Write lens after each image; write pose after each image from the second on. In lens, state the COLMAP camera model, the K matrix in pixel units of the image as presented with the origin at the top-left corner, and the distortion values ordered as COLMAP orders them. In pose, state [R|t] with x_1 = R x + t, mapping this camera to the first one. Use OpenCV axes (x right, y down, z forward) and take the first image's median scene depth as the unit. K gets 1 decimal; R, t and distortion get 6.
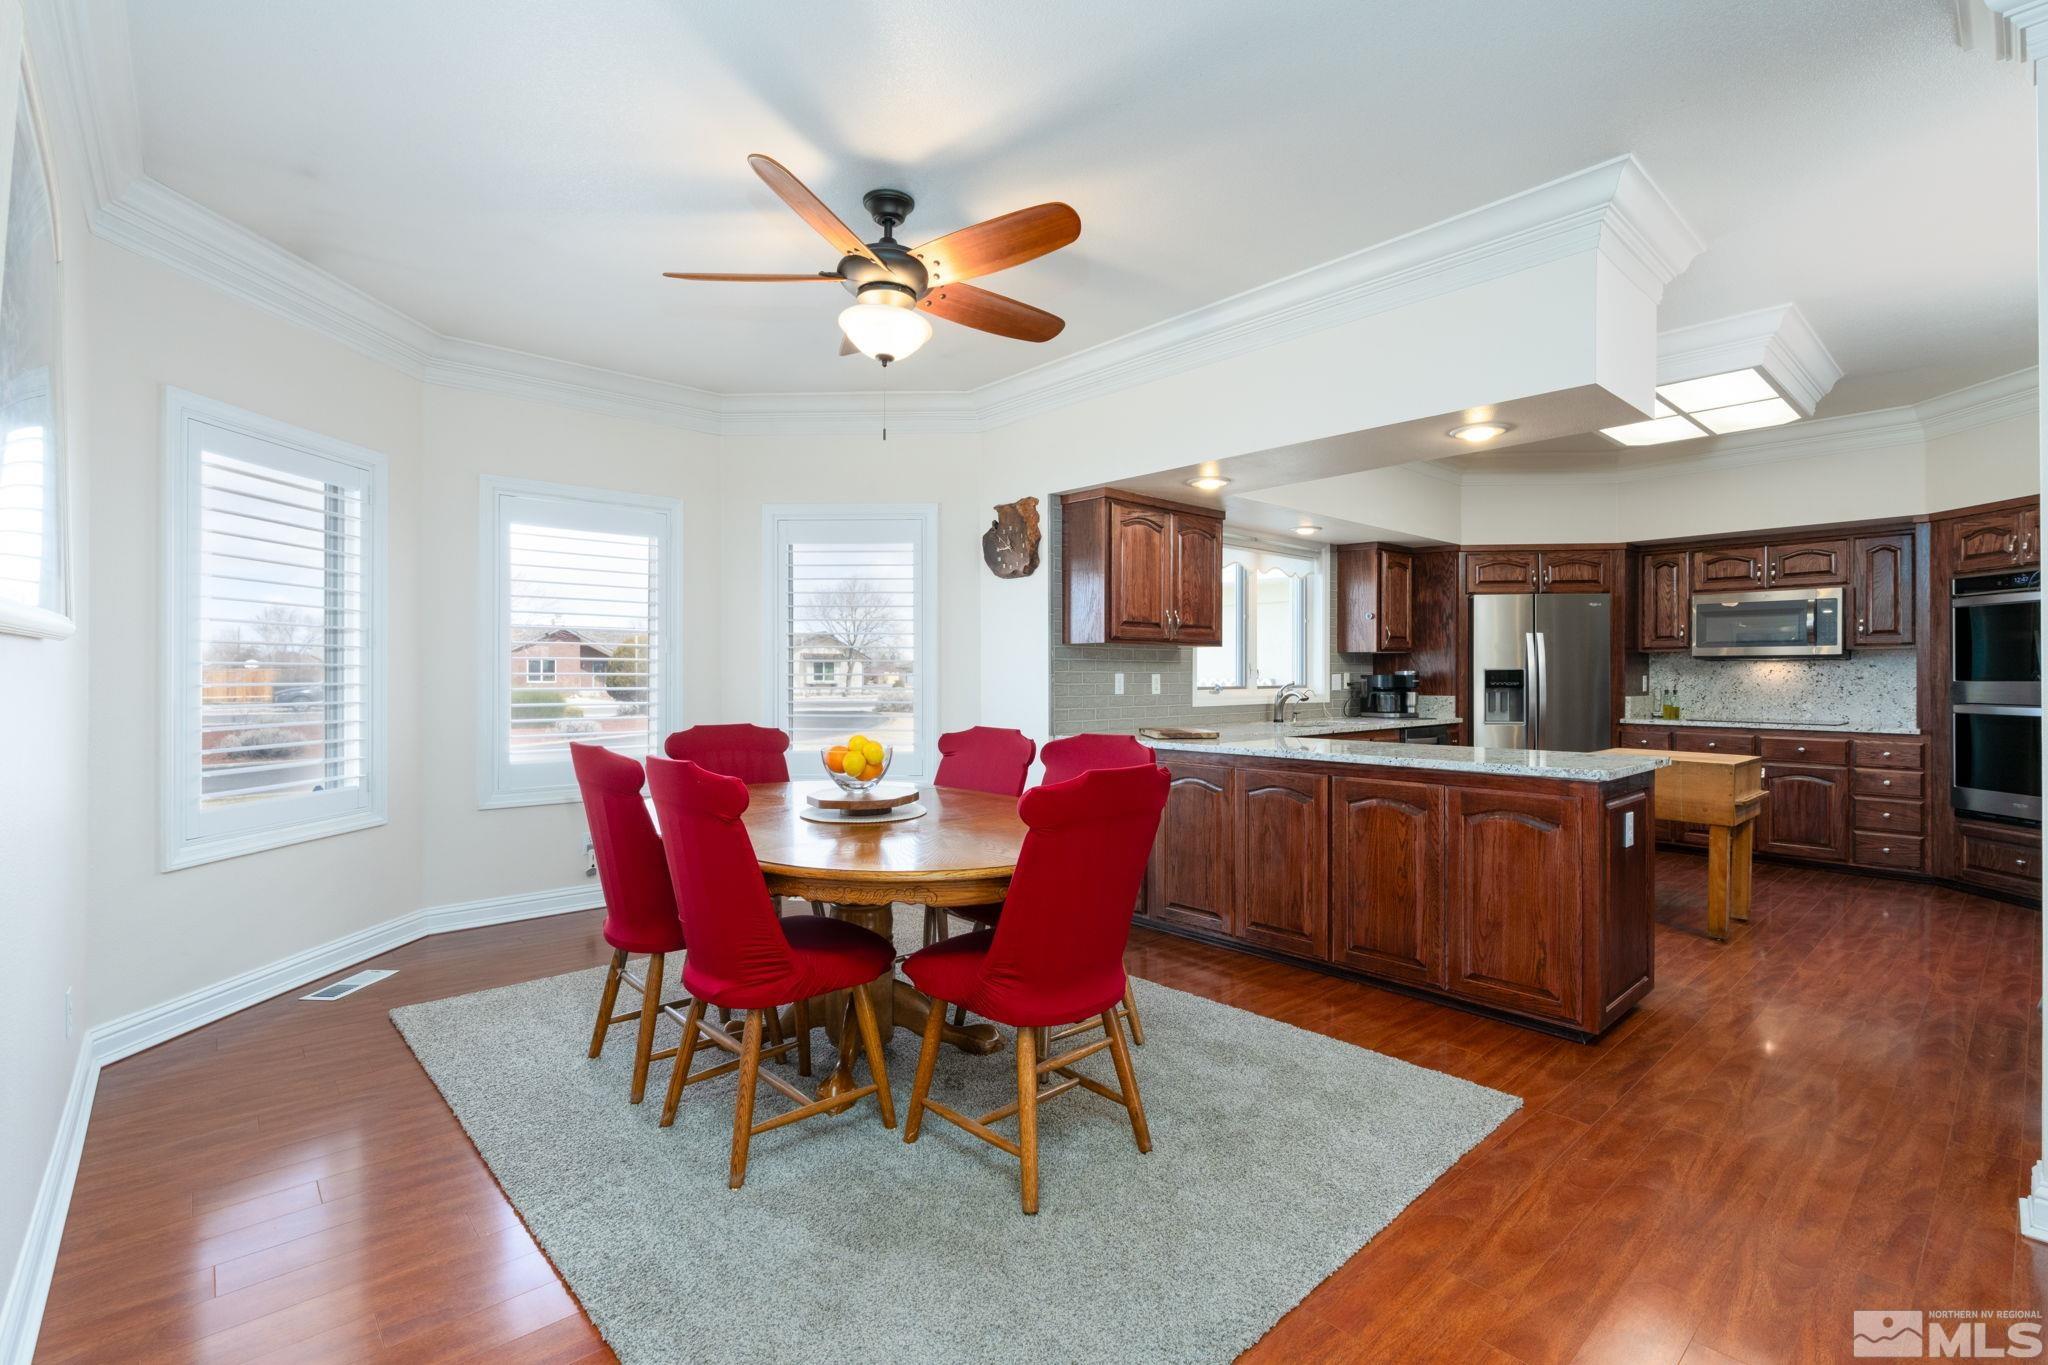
lens RADIAL K [[924.6, 0, 1009.0], [0, 924.6, 675.8], [0, 0, 1]] dist [-0.004515, 0.002459]
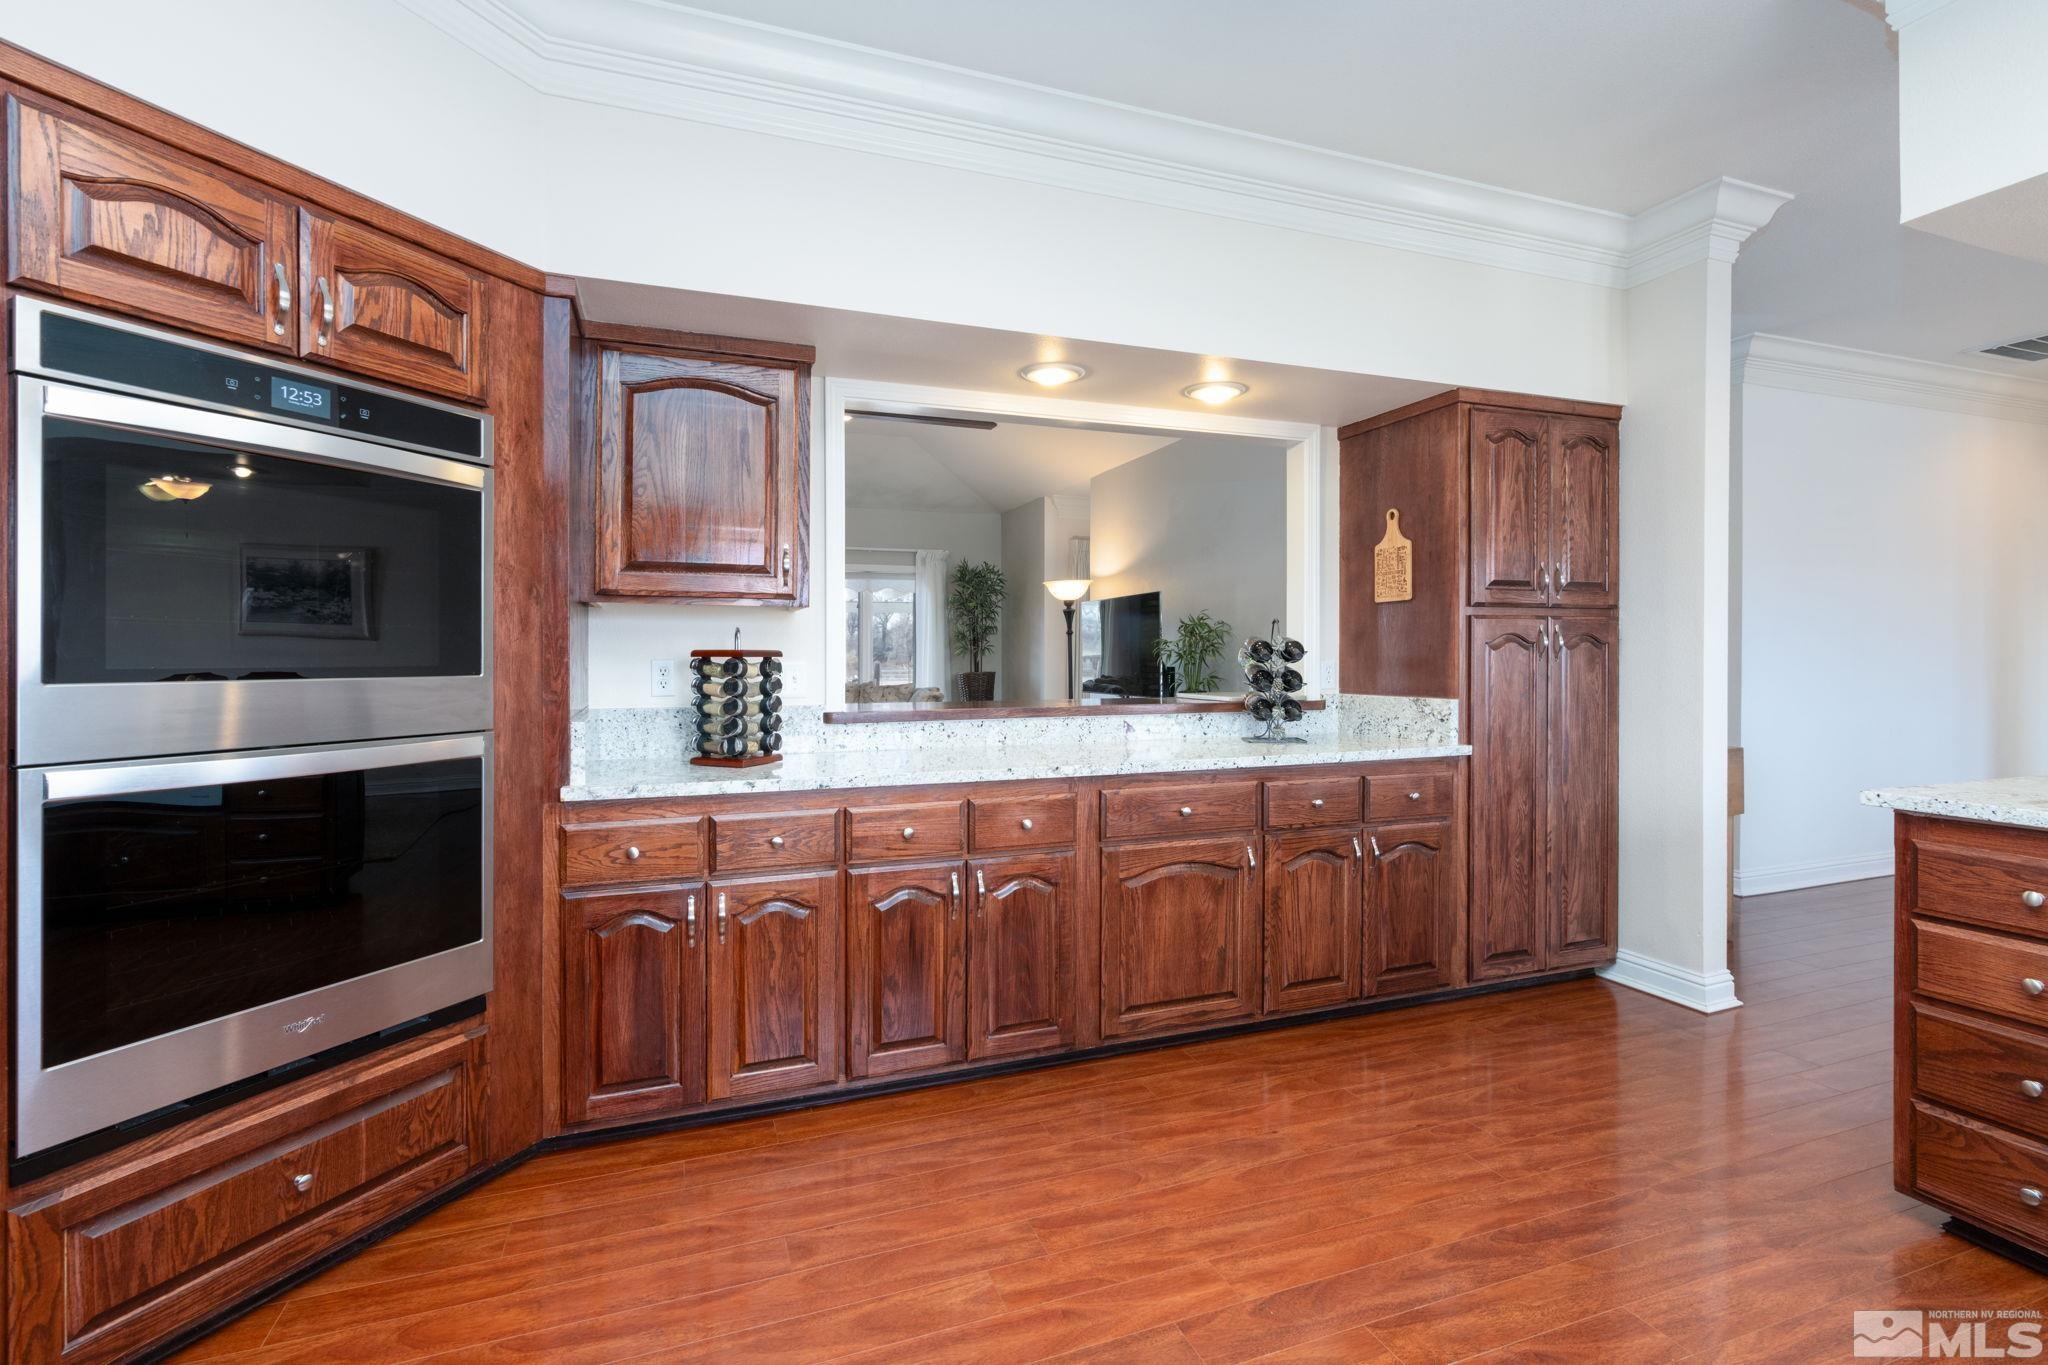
lens RADIAL K [[924.6, 0, 1014.7], [0, 924.6, 664.0], [0, 0, 1]] dist [-0.004515, 0.002459]
pose [[-0.930012, 0.001827, 0.367525, 0.555158], [0.004661, 0.999966, 0.006823, -0.000989], [-0.367500, 0.008059, -0.929989, 0.968463]]
